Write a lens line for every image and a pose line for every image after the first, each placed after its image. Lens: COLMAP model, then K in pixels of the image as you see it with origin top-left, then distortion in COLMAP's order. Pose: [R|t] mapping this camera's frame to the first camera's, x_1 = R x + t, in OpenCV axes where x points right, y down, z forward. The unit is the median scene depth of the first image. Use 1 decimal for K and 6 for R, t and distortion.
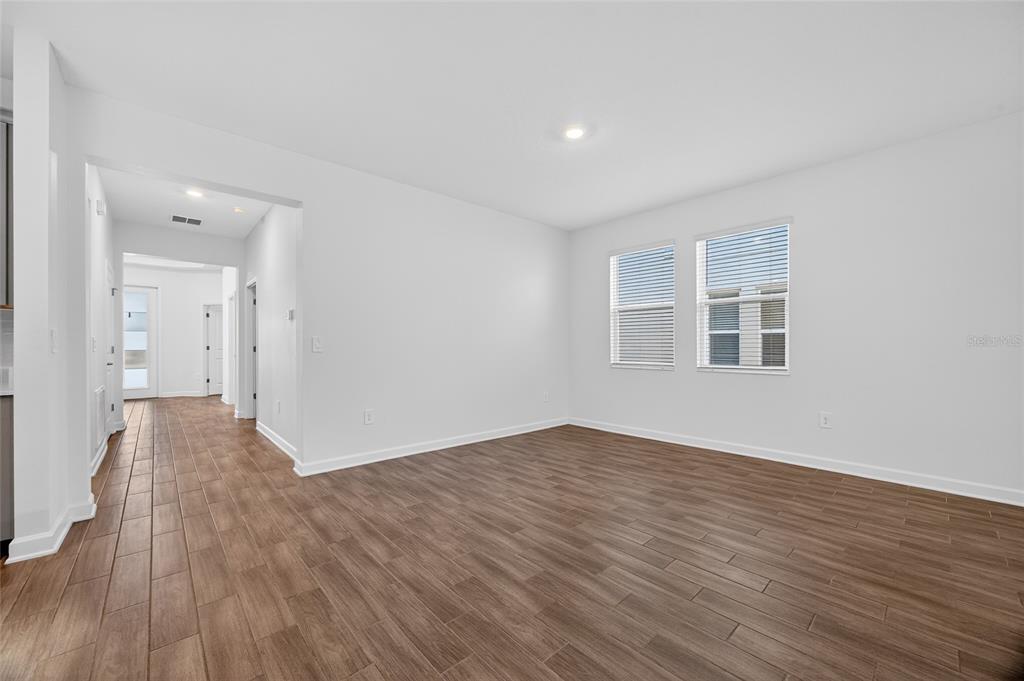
lens RADIAL K [[394.8, 0, 512.3], [0, 394.8, 344.6], [0, 0, 1]] dist [-0.000869, 0.000376]
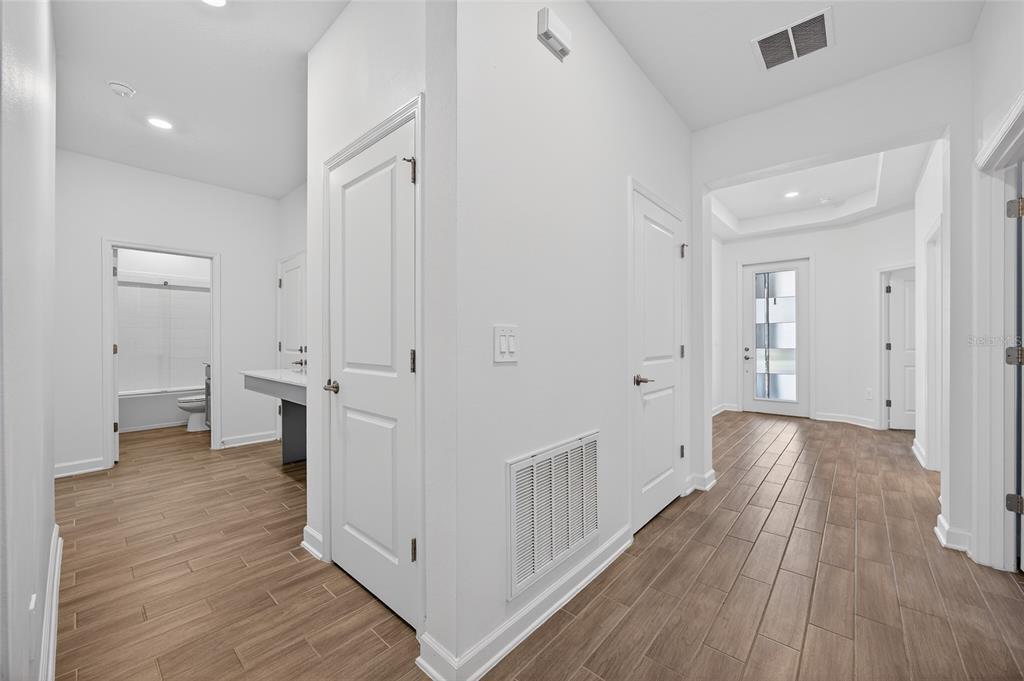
lens RADIAL K [[394.8, 0, 515.9], [0, 394.8, 341.0], [0, 0, 1]] dist [-0.000869, 0.000376]
pose [[0.124310, 0.004491, -0.992233, -0.282740], [0.003068, 0.999983, 0.004911, -0.004162], [0.992239, -0.003655, 0.124295, 0.411737]]
